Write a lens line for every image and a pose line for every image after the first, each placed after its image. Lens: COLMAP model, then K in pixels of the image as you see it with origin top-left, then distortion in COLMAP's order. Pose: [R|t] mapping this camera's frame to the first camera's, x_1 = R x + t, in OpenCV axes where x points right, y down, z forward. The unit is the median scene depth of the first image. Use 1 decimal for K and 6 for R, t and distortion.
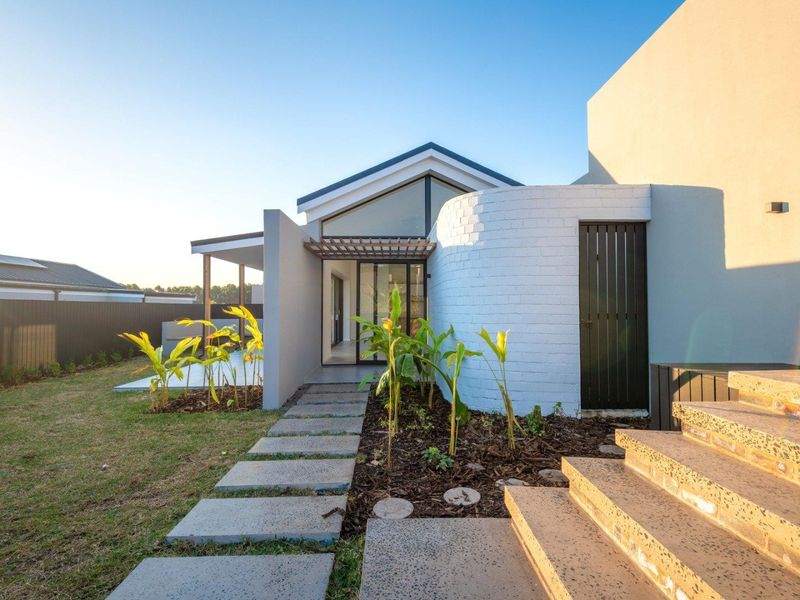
lens RADIAL K [[416.5, 0, 404.9], [0, 416.5, 290.3], [0, 0, 1]] dist [0.001149, -0.001416]
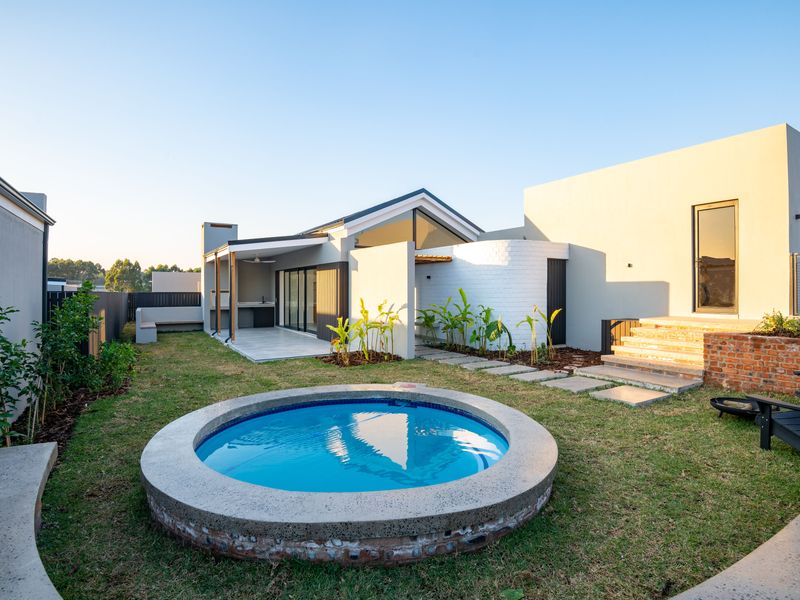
lens RADIAL K [[416.5, 0, 404.9], [0, 416.5, 290.3], [0, 0, 1]] dist [0.001149, -0.001416]
pose [[0.856668, 0.005088, 0.515843, -1.305371], [-0.024218, 0.999246, 0.030362, -0.049440], [-0.515299, -0.038503, 0.856145, -0.463303]]
